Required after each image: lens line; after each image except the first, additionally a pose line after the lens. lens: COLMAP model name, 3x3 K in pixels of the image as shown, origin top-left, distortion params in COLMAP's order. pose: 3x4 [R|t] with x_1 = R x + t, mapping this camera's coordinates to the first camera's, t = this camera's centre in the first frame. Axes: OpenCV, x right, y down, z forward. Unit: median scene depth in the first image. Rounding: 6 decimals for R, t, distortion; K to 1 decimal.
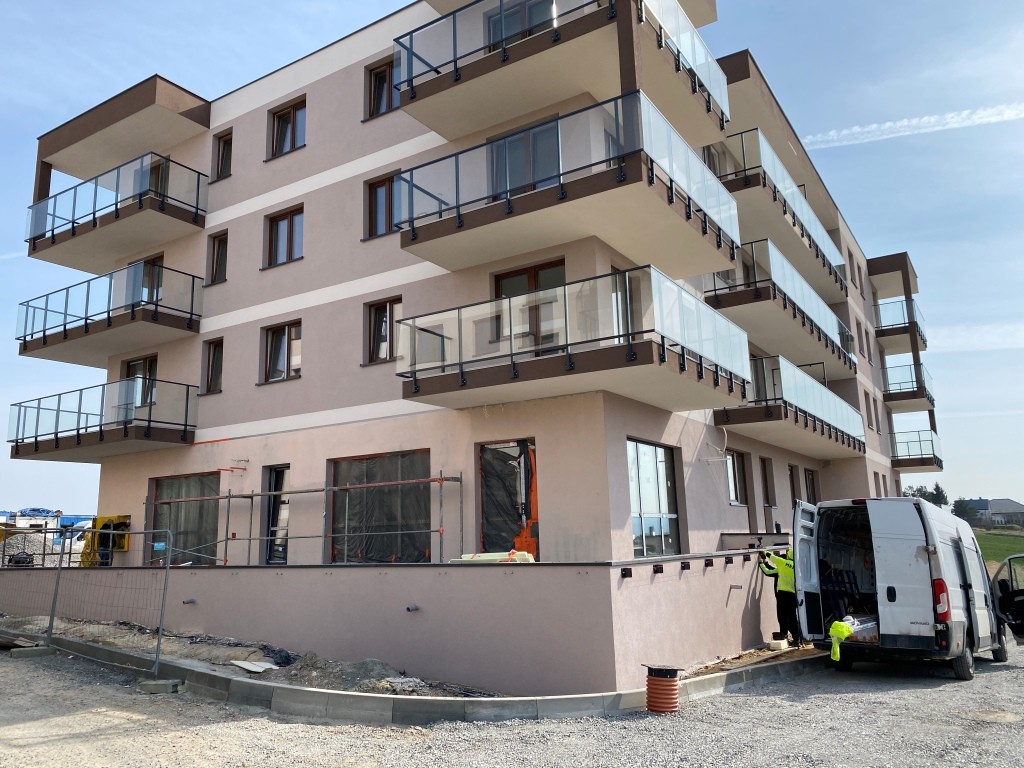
lens RADIAL K [[791.3, 0, 507.9], [0, 791.3, 389.2], [0, 0, 1]] dist [0.061762, -0.070302]
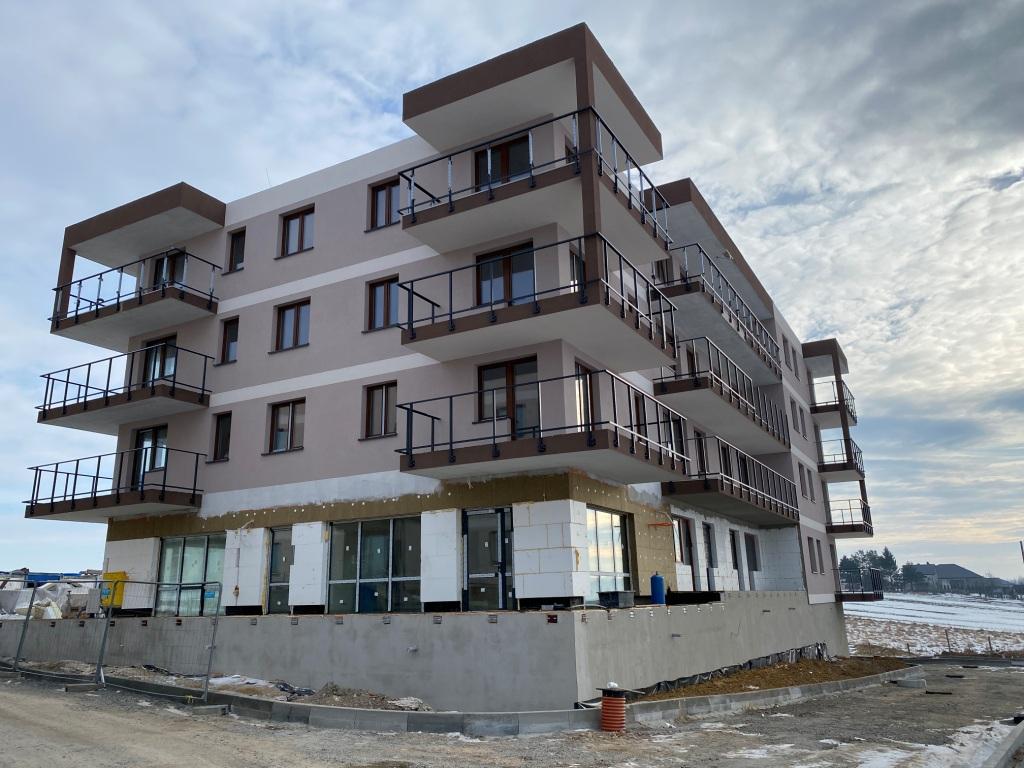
lens RADIAL K [[791.3, 0, 508.9], [0, 791.3, 379.6], [0, 0, 1]] dist [0.061762, -0.070302]
pose [[0.998566, 0.019539, 0.049850, -0.022830], [-0.015183, 0.996151, -0.086326, -0.018131], [-0.051345, 0.085446, 0.995019, -0.145710]]
